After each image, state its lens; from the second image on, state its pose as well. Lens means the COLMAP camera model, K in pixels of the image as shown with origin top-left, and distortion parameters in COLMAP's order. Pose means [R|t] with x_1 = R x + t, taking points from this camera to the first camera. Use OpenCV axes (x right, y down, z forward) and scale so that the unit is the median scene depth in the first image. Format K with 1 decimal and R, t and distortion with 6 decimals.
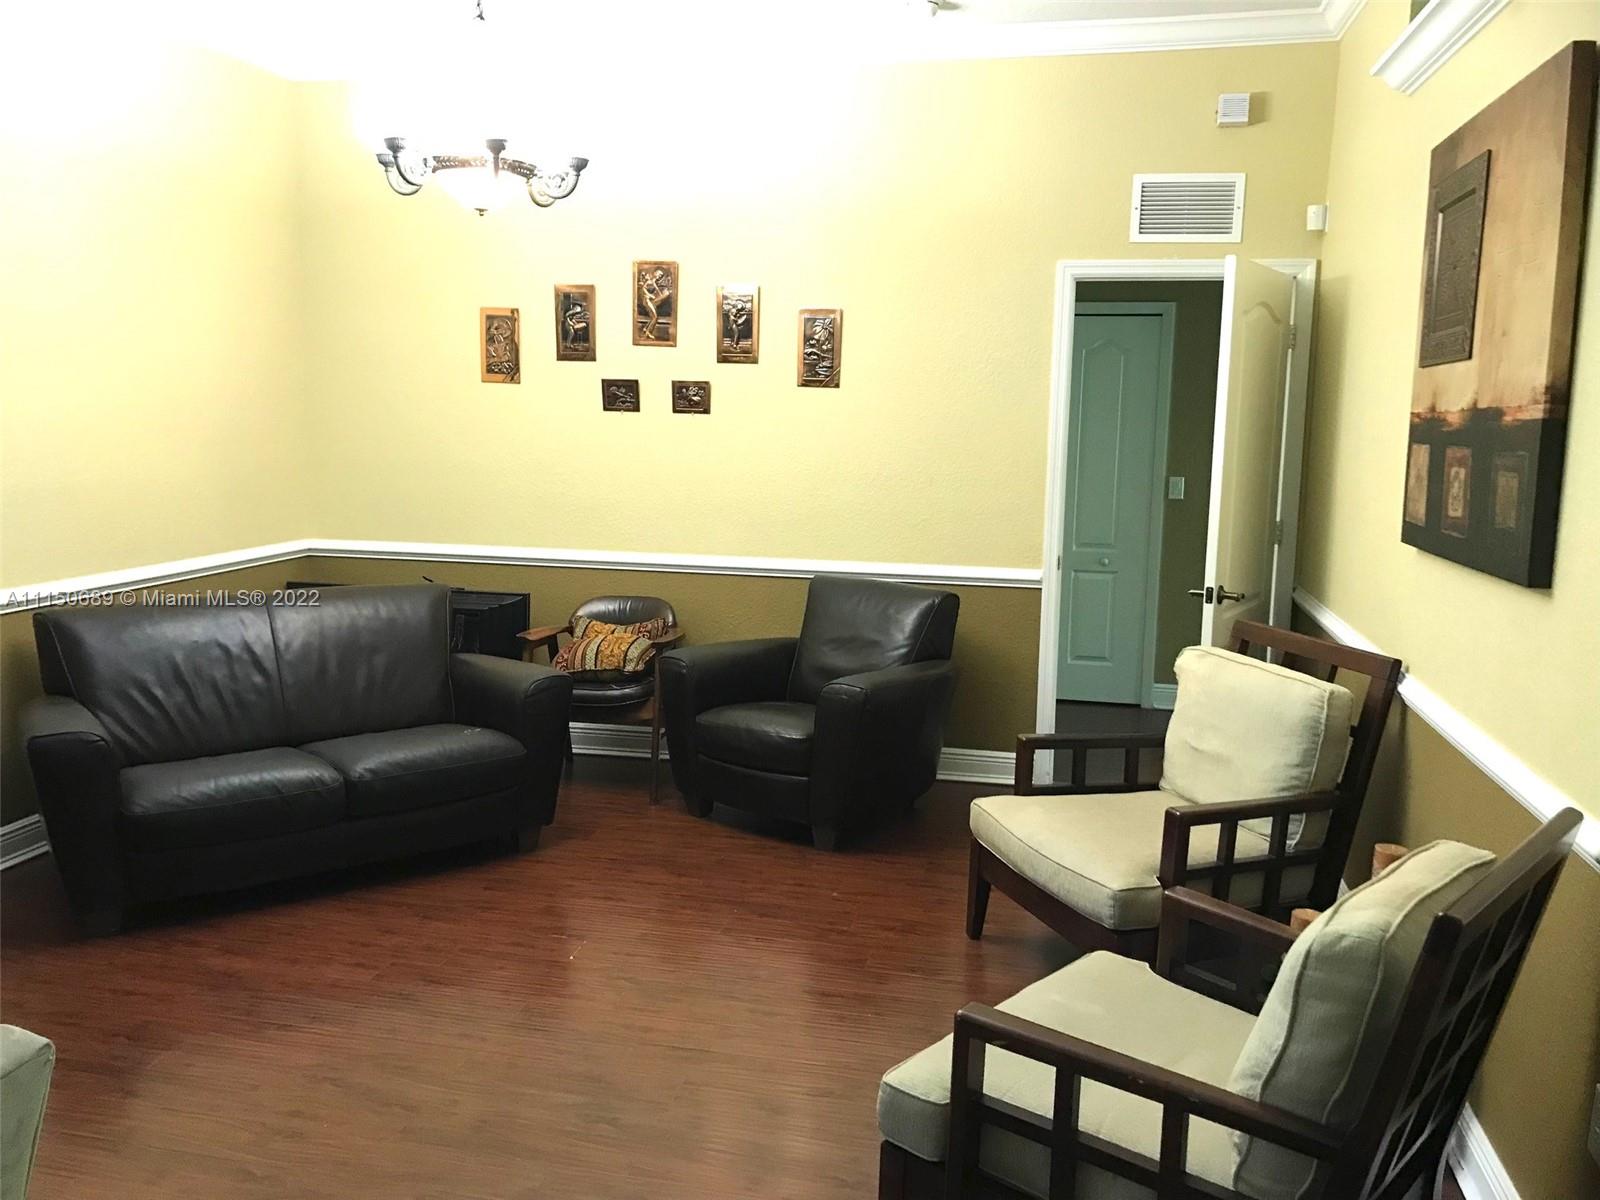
lens RADIAL K [[1315.2, 0, 804.2], [0, 1315.2, 607.1], [0, 0, 1]] dist [0.036333, -0.038877]
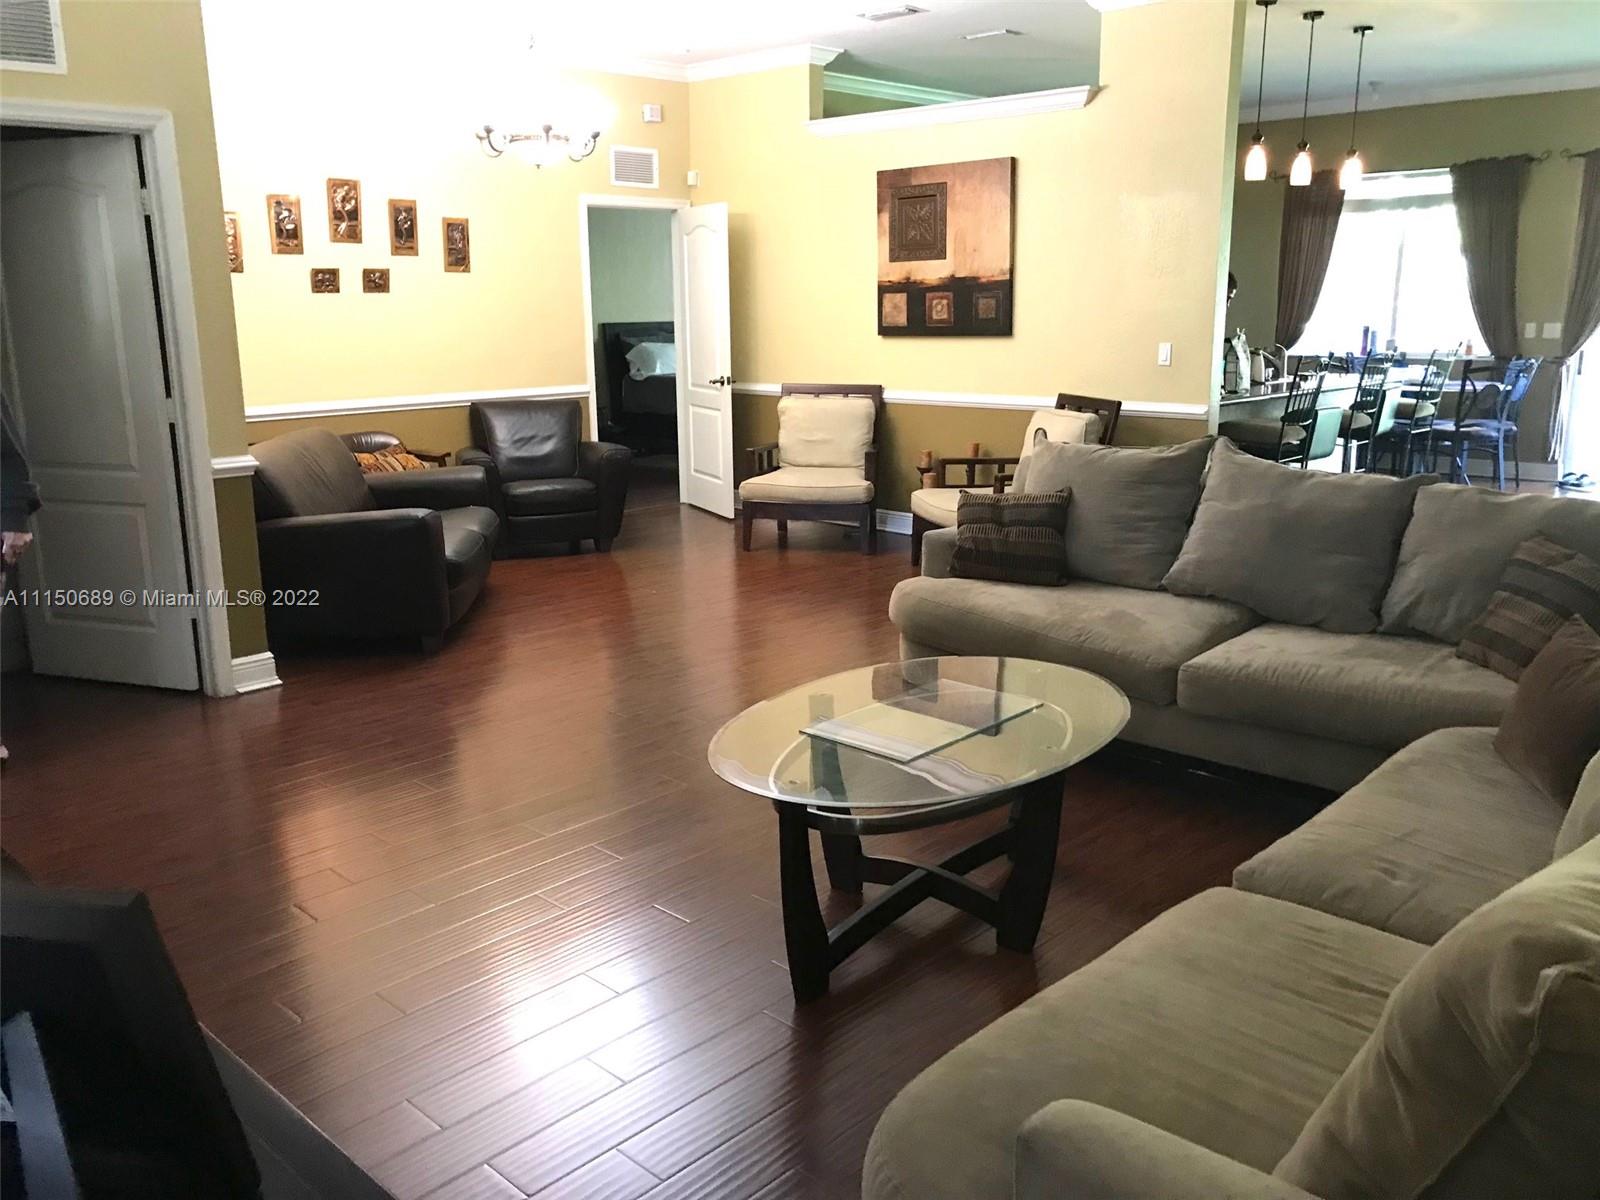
lens RADIAL K [[1315.2, 0, 800.0], [0, 1315.2, 596.0], [0, 0, 1]] dist [0.036333, -0.038877]
pose [[0.542875, -0.209417, 0.813284, -1.044513], [0.147089, 0.977151, 0.153429, 0.015491], [-0.826832, 0.036332, 0.561274, -0.129178]]
